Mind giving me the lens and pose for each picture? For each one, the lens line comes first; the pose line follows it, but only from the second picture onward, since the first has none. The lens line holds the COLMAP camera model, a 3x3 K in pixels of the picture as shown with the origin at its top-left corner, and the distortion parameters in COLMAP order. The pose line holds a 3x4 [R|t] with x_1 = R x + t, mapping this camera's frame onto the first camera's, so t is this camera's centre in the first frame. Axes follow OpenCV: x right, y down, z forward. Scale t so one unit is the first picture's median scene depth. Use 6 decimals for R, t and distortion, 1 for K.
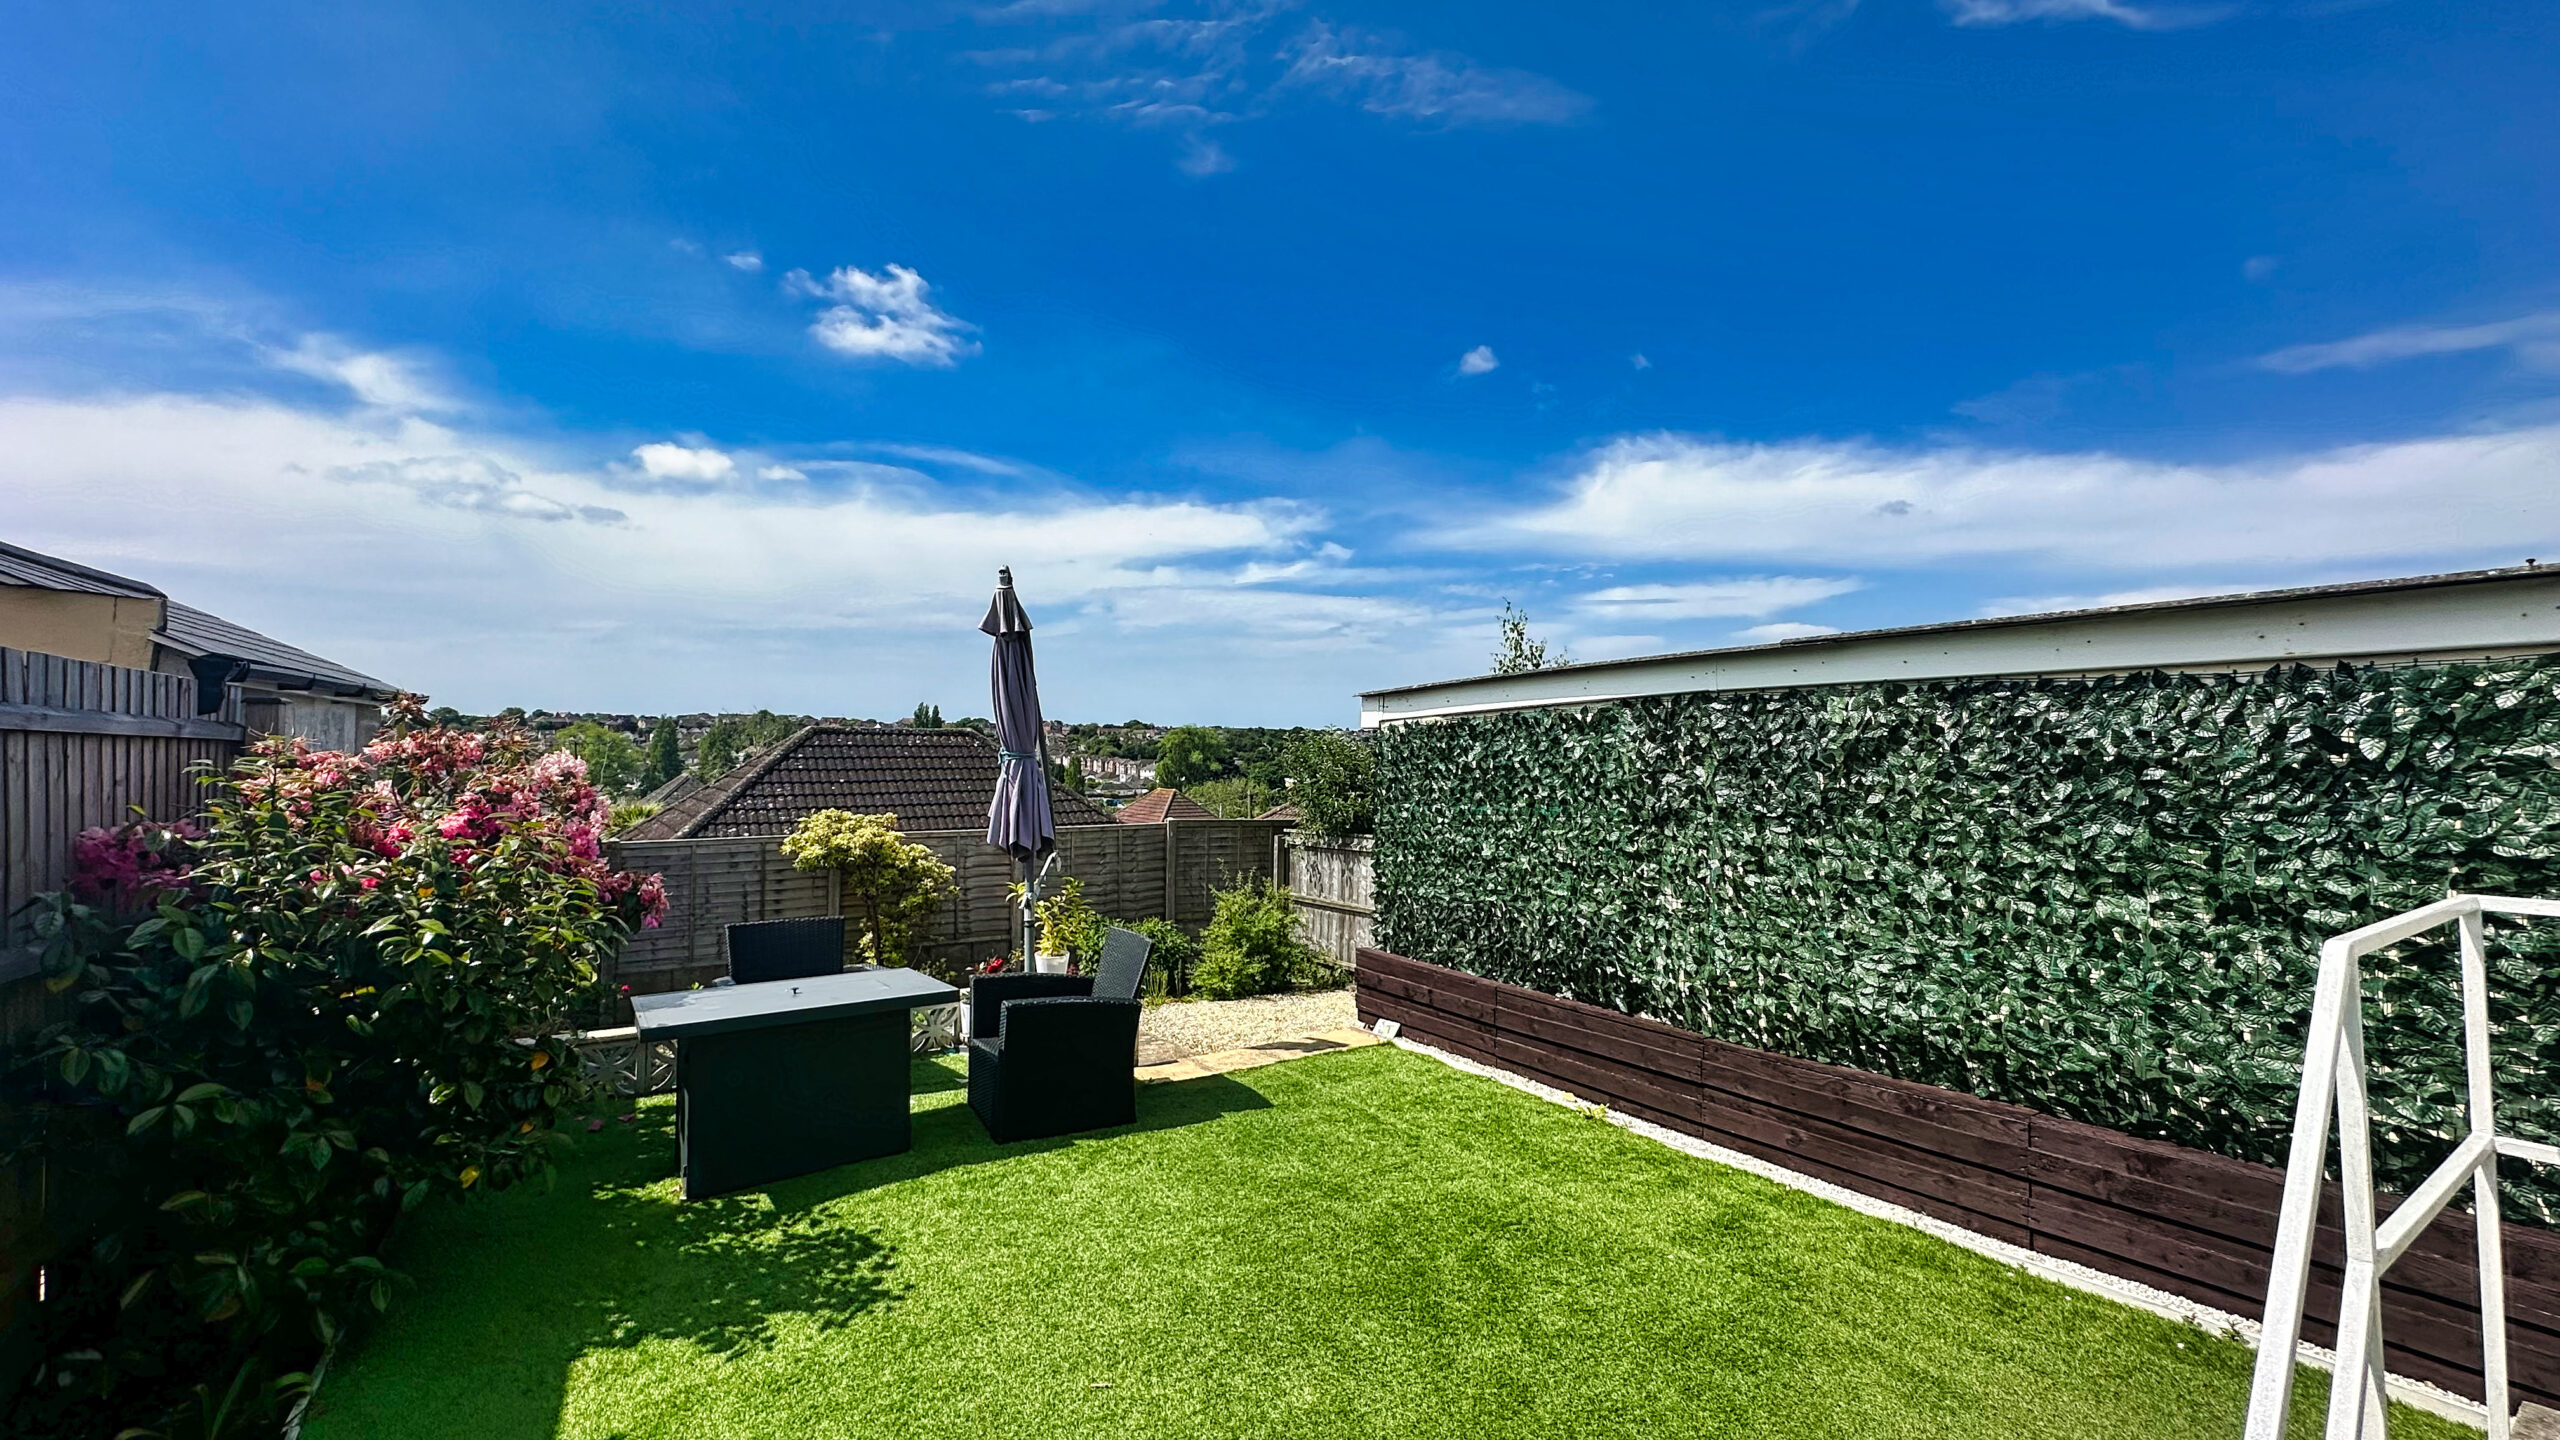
lens RADIAL K [[1026.5, 0, 1284.9], [0, 1026.5, 727.3], [0, 0, 1]] dist [-0.001677, 0.000025]
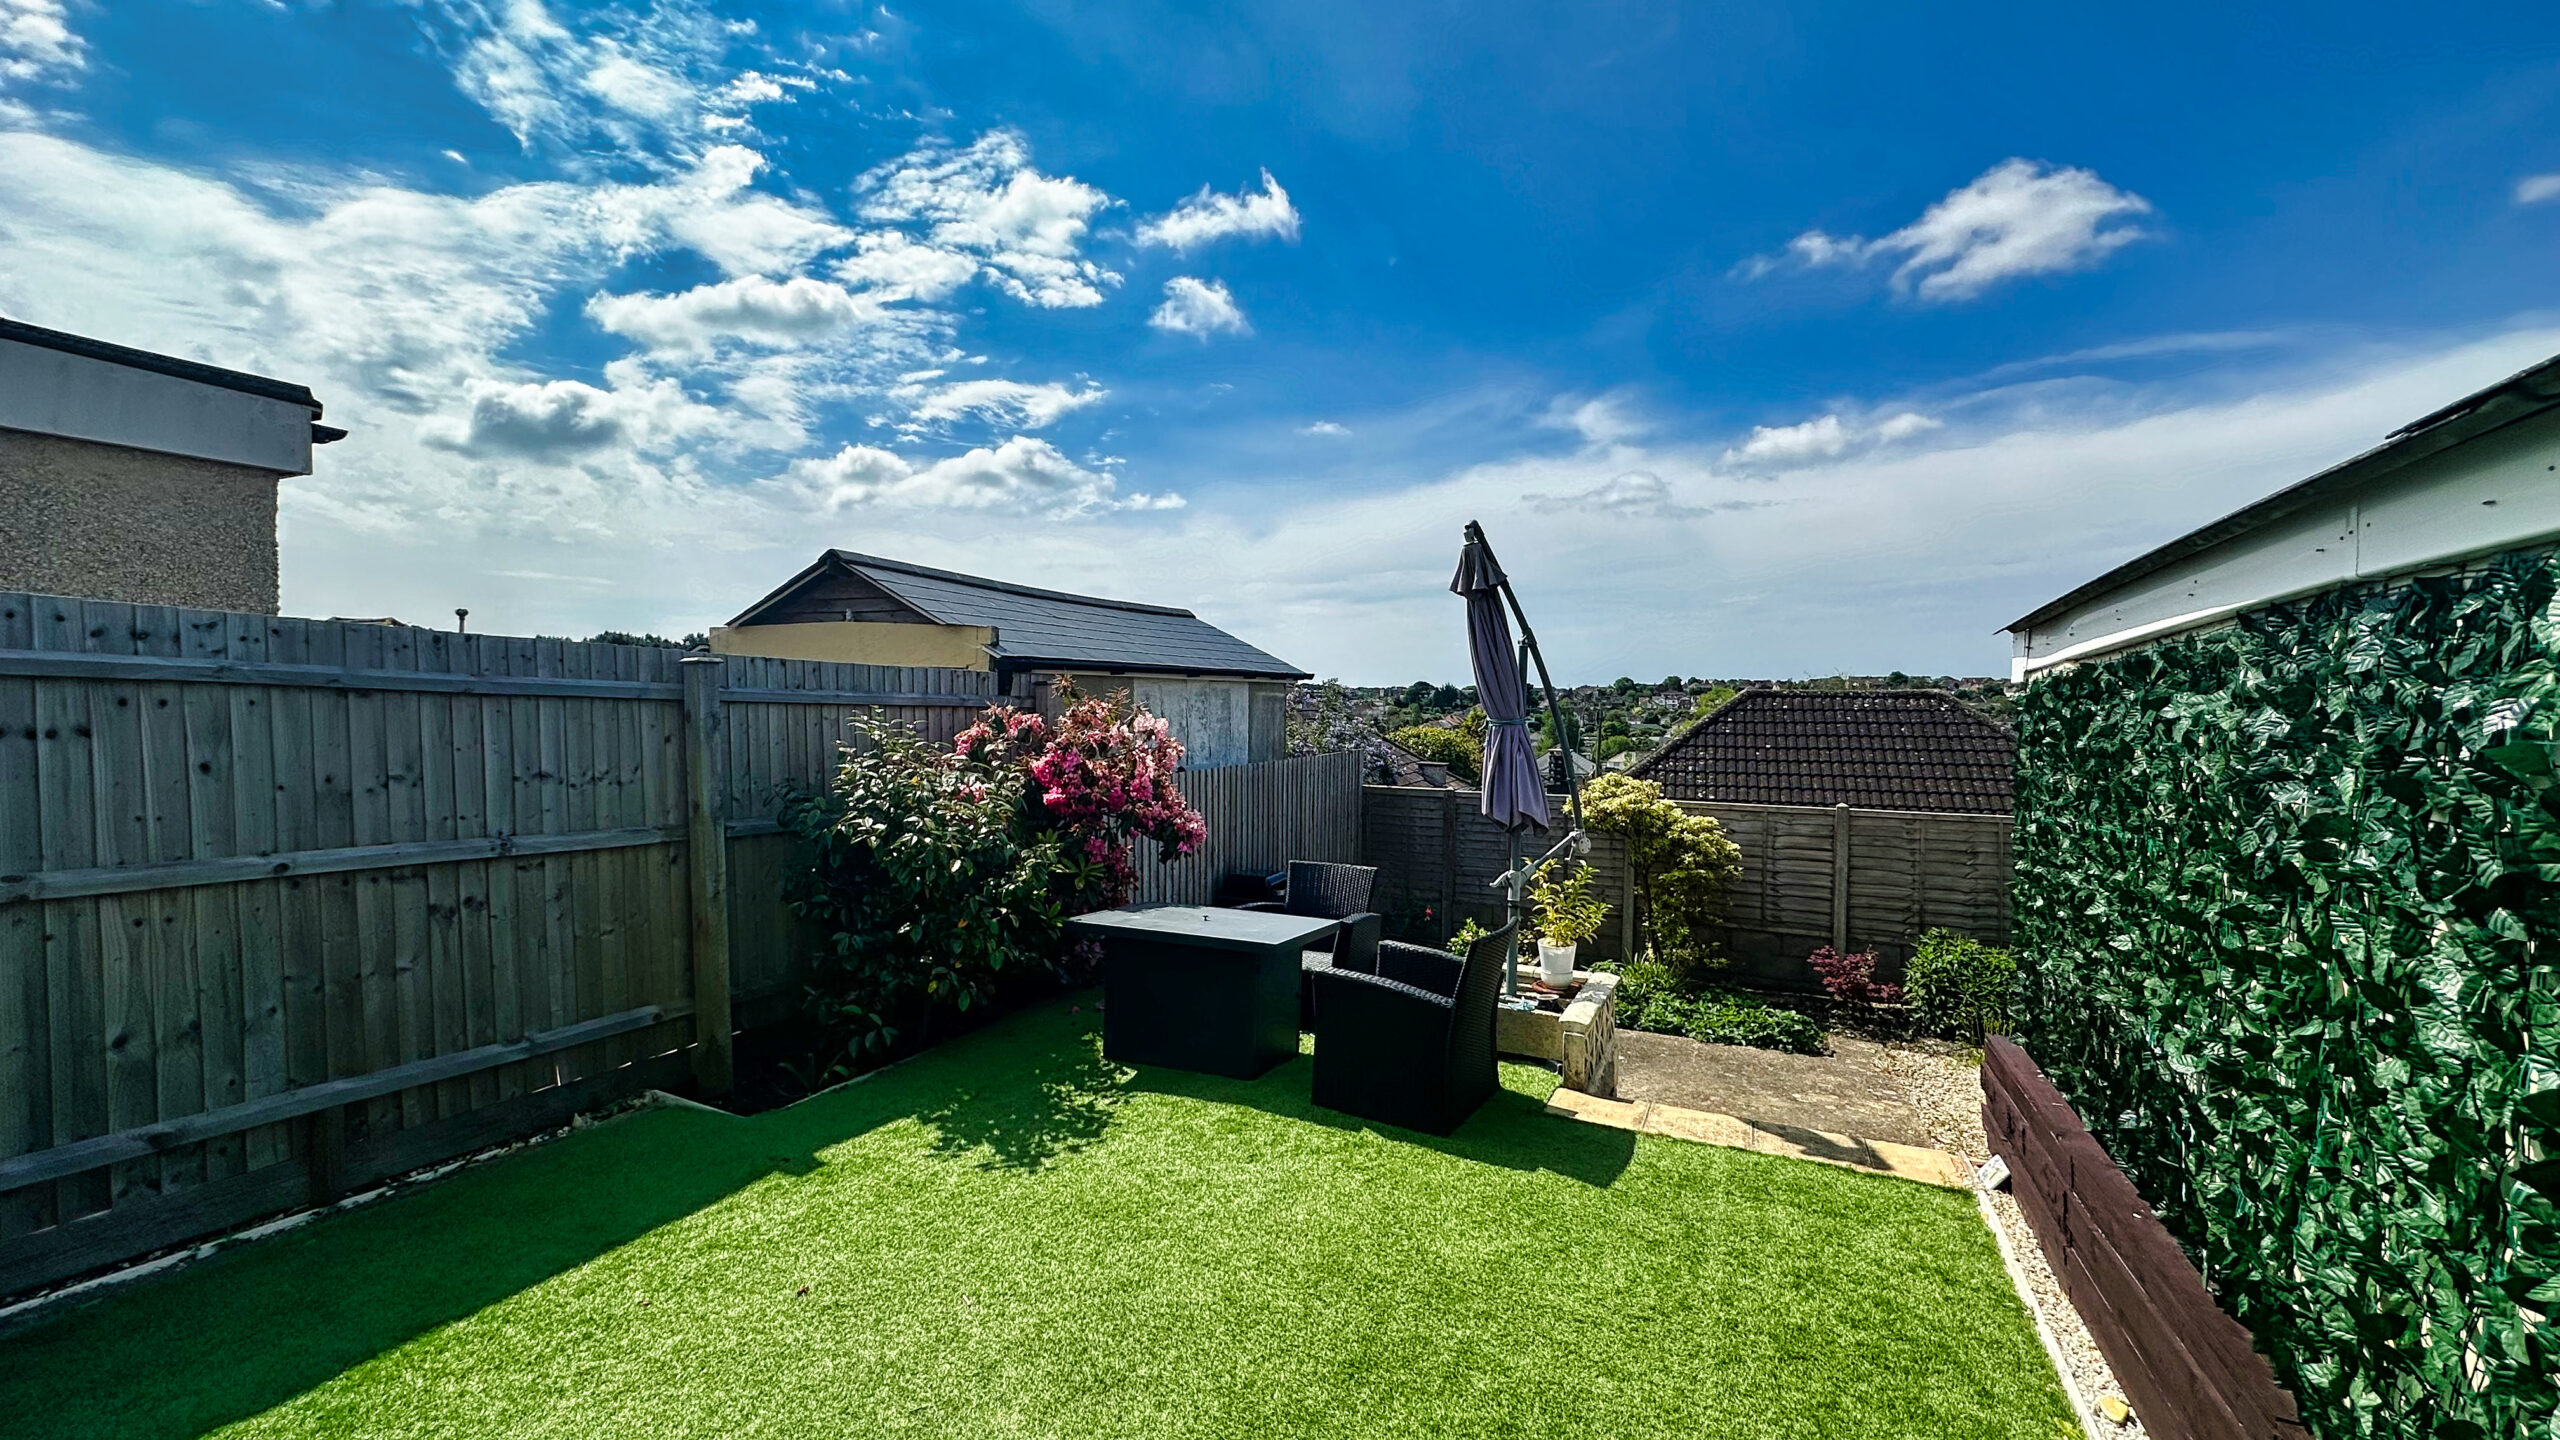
lens RADIAL K [[1026.5, 0, 1284.9], [0, 1026.5, 721.7], [0, 0, 1]] dist [-0.001677, 0.000025]
pose [[0.516103, 0.011321, -0.856452, 0.426861], [0.014668, 0.999649, 0.022053, 0.004047], [0.856401, -0.023945, 0.515756, 0.345034]]
